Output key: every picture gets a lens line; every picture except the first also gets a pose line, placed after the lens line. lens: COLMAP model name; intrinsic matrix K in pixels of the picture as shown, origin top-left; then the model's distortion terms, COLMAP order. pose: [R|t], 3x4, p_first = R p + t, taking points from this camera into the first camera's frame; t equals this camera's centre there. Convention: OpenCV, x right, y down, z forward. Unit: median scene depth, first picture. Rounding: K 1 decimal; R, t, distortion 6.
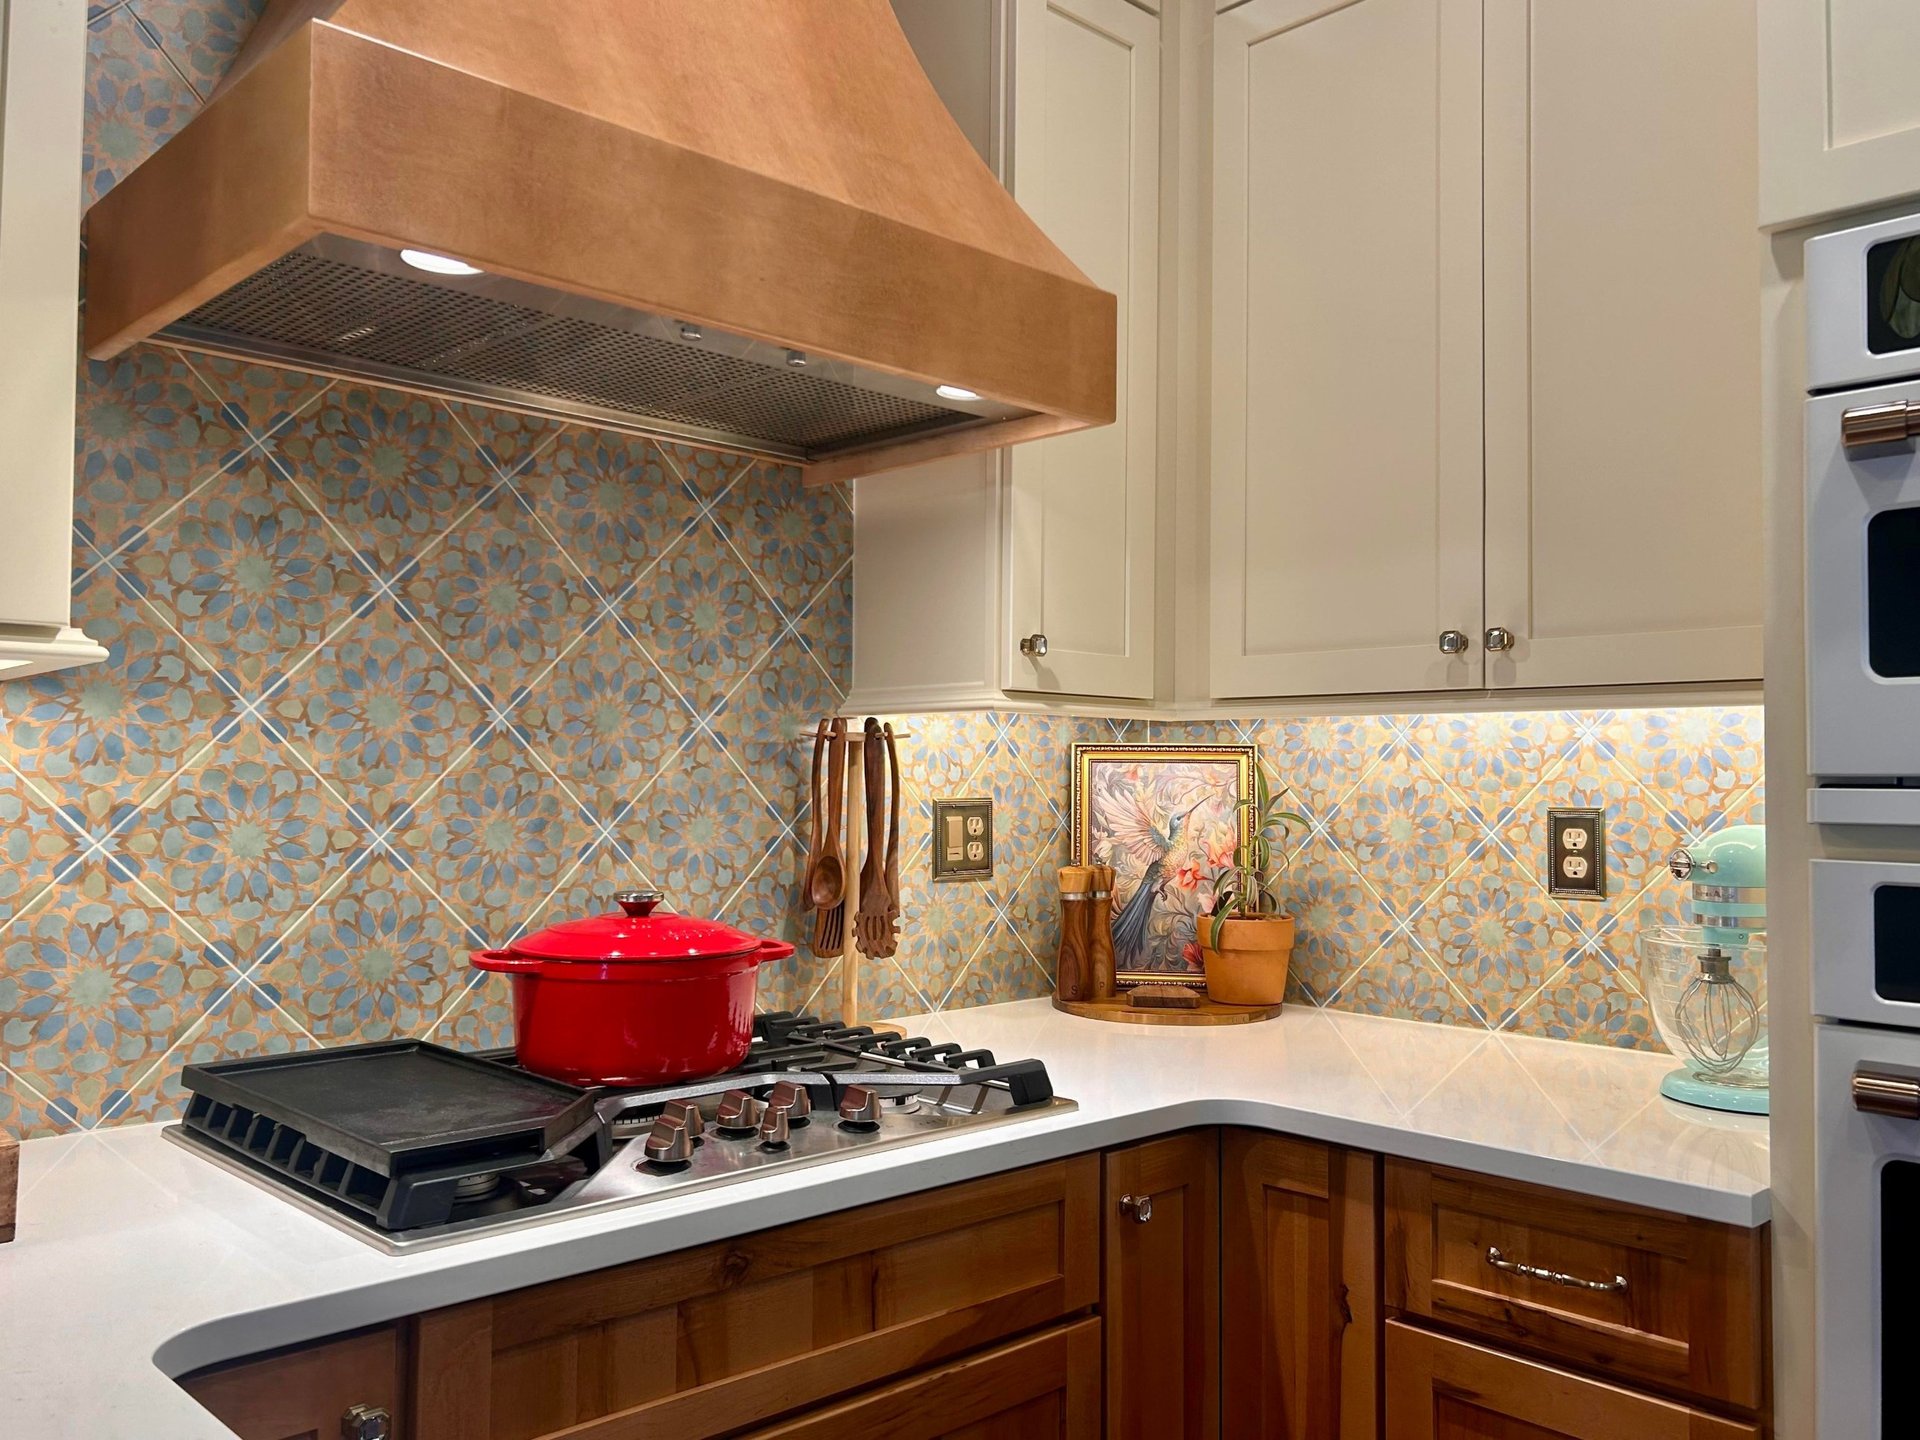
lens RADIAL K [[1543.1, 0, 969.5], [0, 1543.1, 716.9], [0, 0, 1]] dist [0.057354, -0.053060]
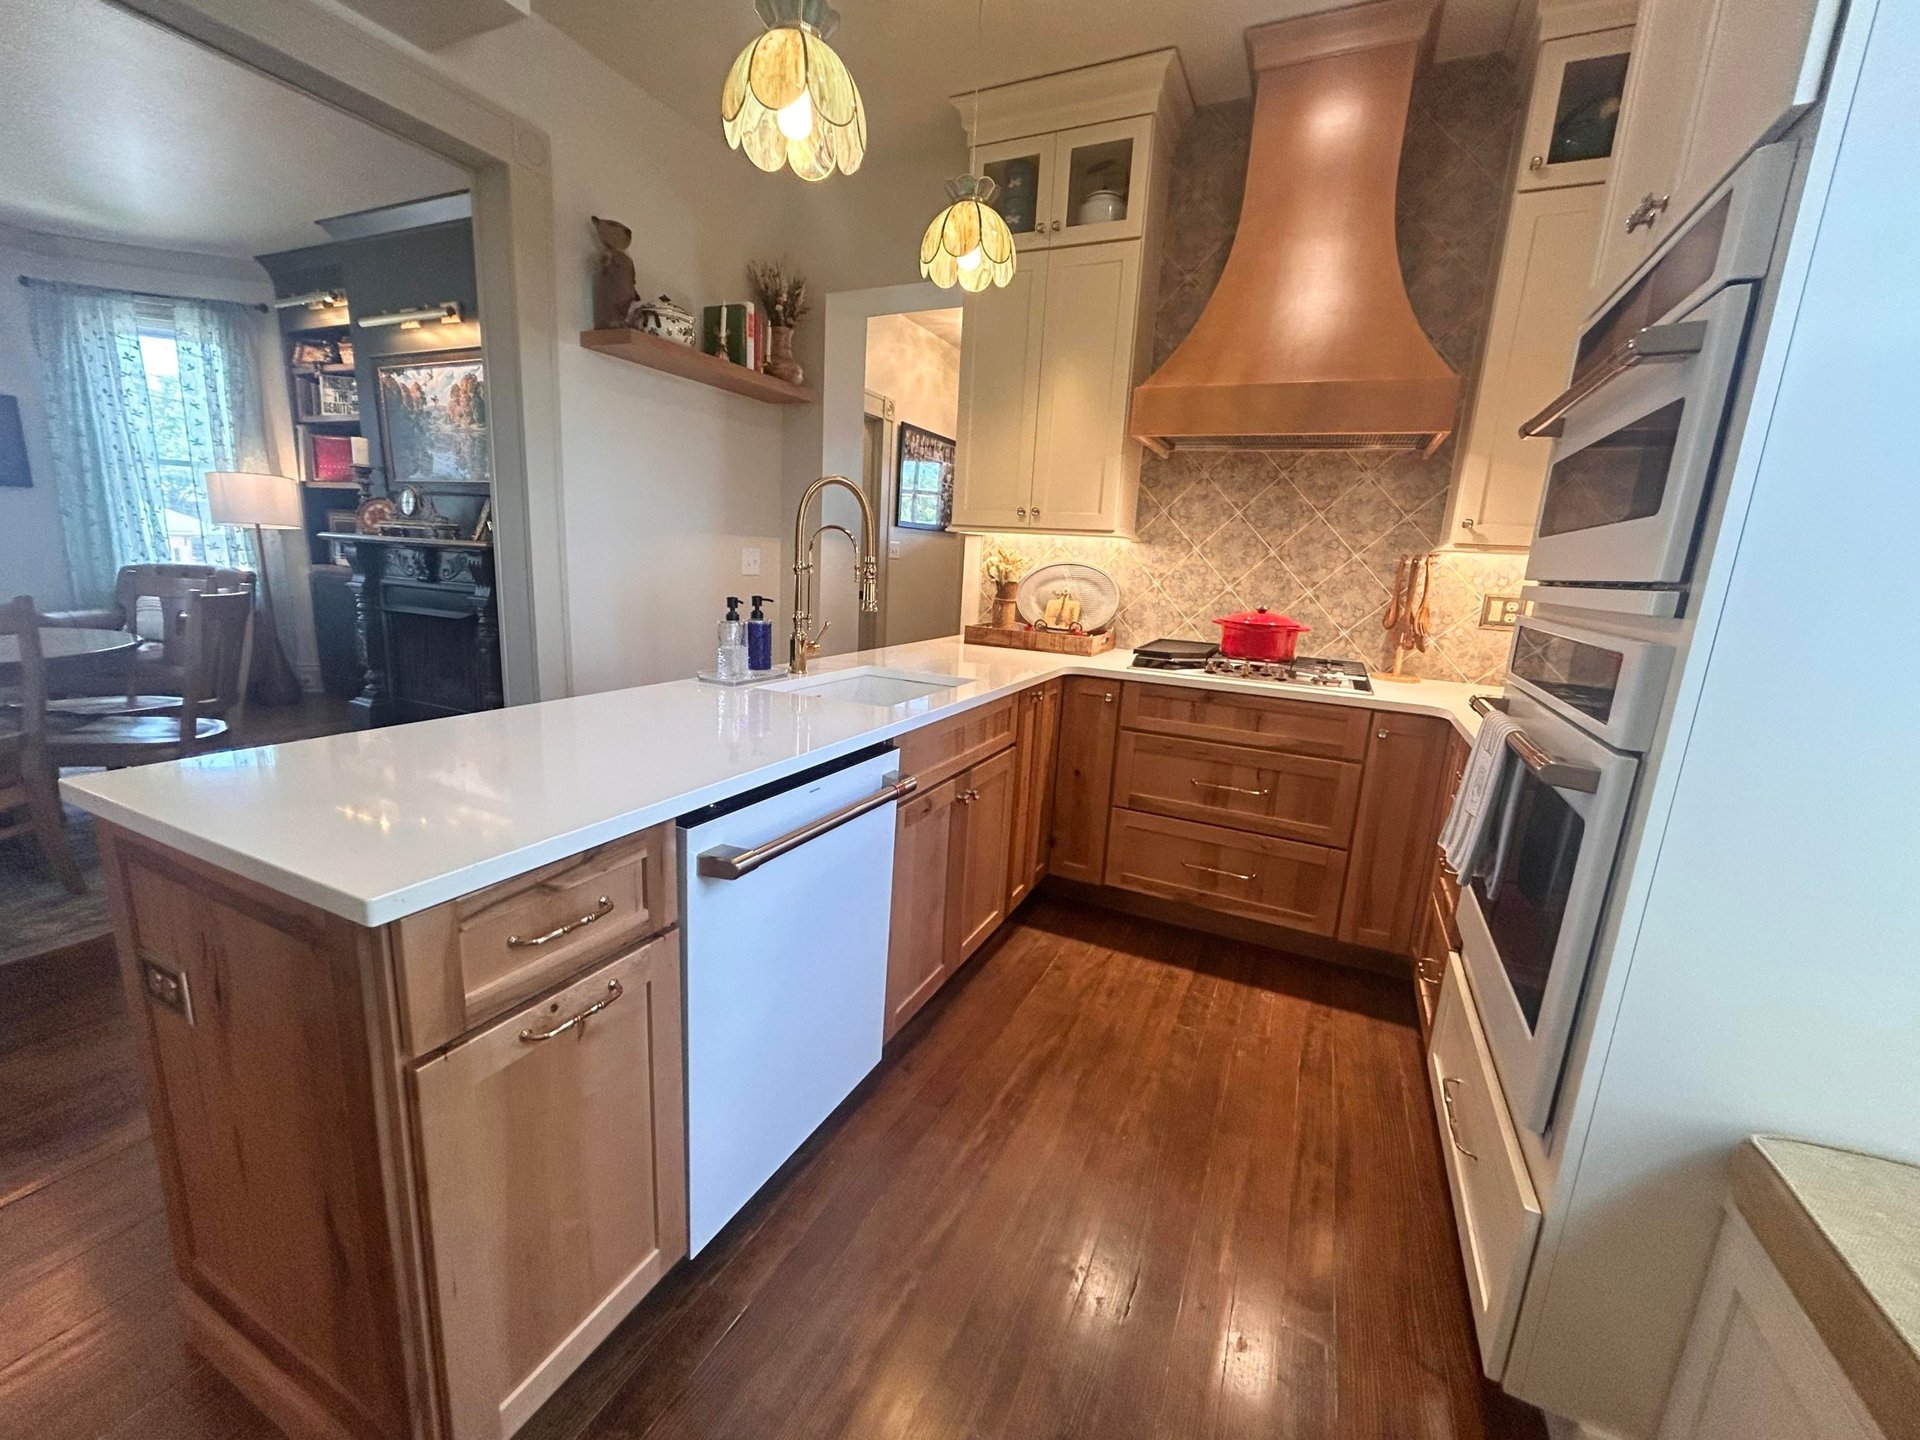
lens RADIAL K [[768.7, 0, 958.1], [0, 768.7, 720.9], [0, 0, 1]] dist [-0.004245, 0.001043]
pose [[0.344766, 0.208128, -0.915324, 0.882810], [-0.013623, 0.976117, 0.216819, 0.004011], [0.938590, -0.062282, 0.339368, -0.145464]]
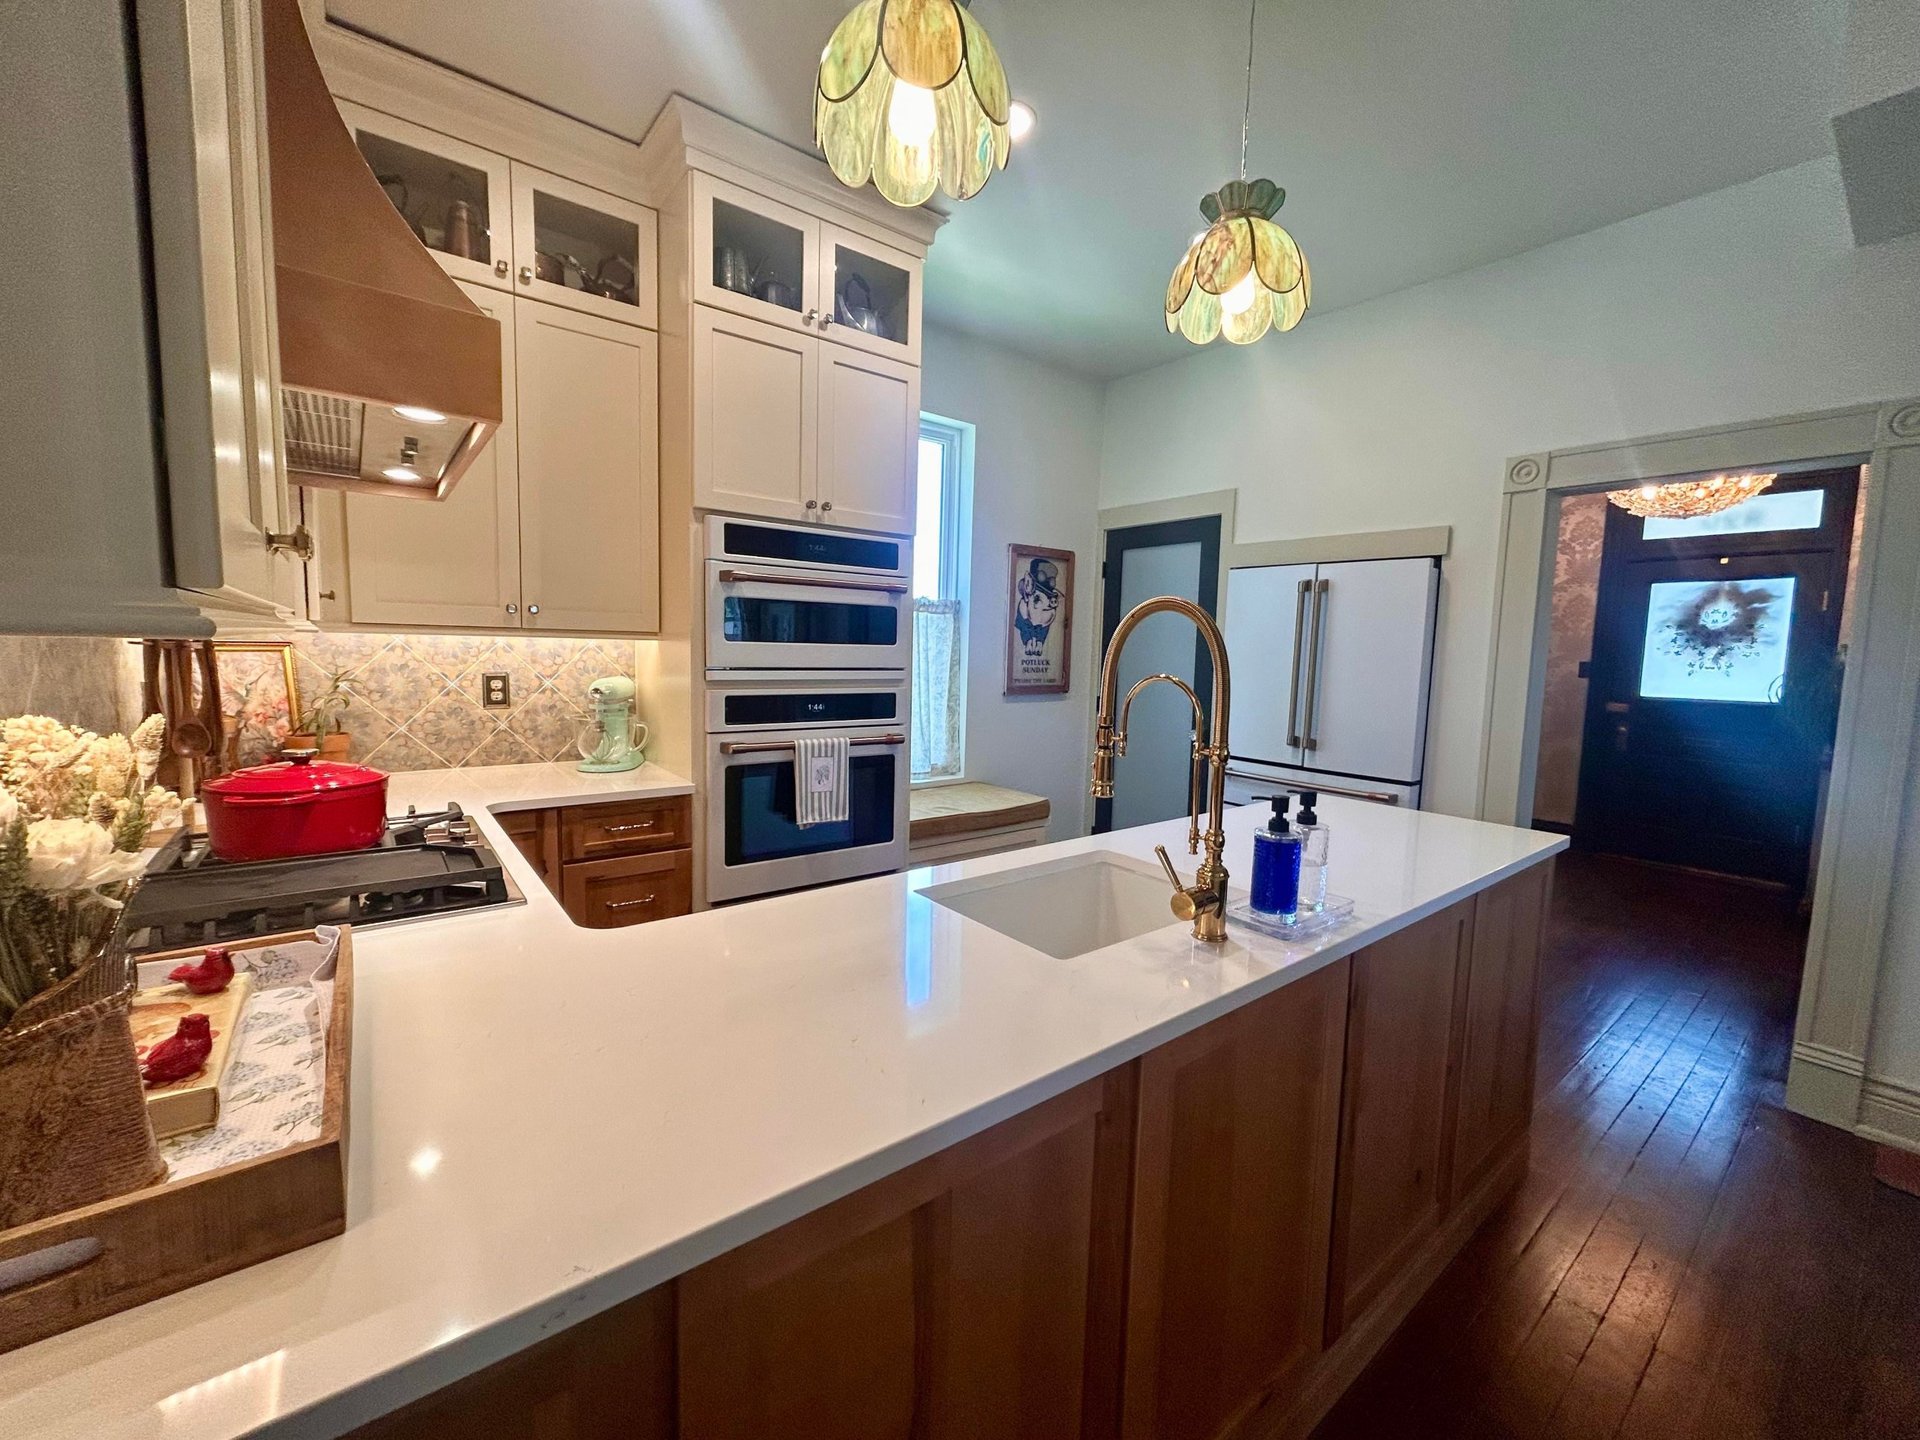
lens RADIAL K [[768.7, 0, 958.5], [0, 768.7, 717.3], [0, 0, 1]] dist [-0.004245, 0.001043]
pose [[0.098328, -0.097608, 0.990356, -0.766897], [-0.064440, 0.992465, 0.104214, -0.045258], [-0.993066, -0.074066, 0.091297, 0.162325]]
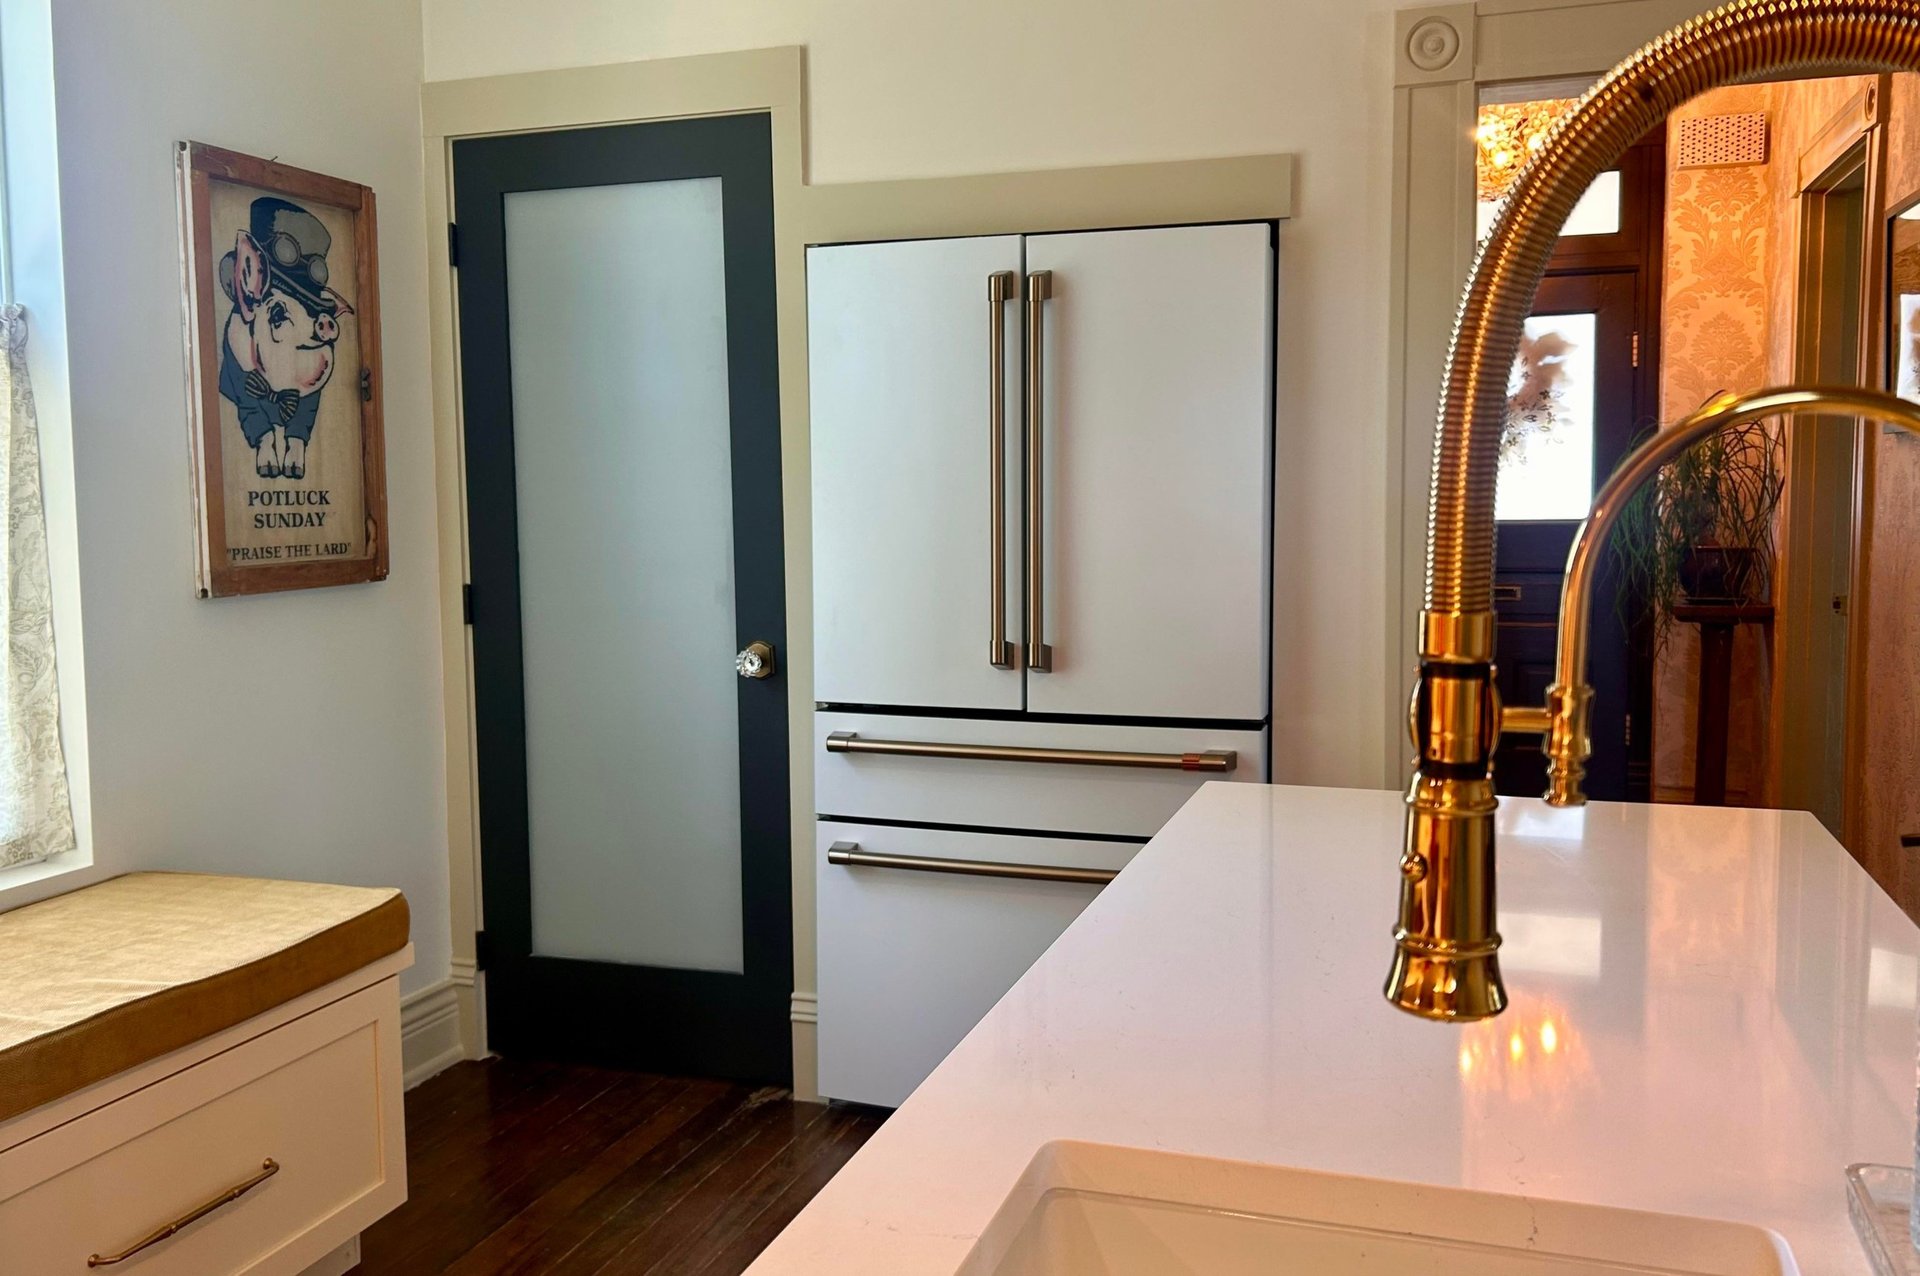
lens RADIAL K [[1583.5, 0, 978.1], [0, 1583.5, 619.6], [0, 0, 1]] dist [0.013991, -0.030081]
pose [[-0.479964, -0.076683, 0.873930, -0.296428], [-0.029400, 0.997019, 0.071337, -0.001273], [-0.876795, 0.008546, -0.480788, 0.303000]]
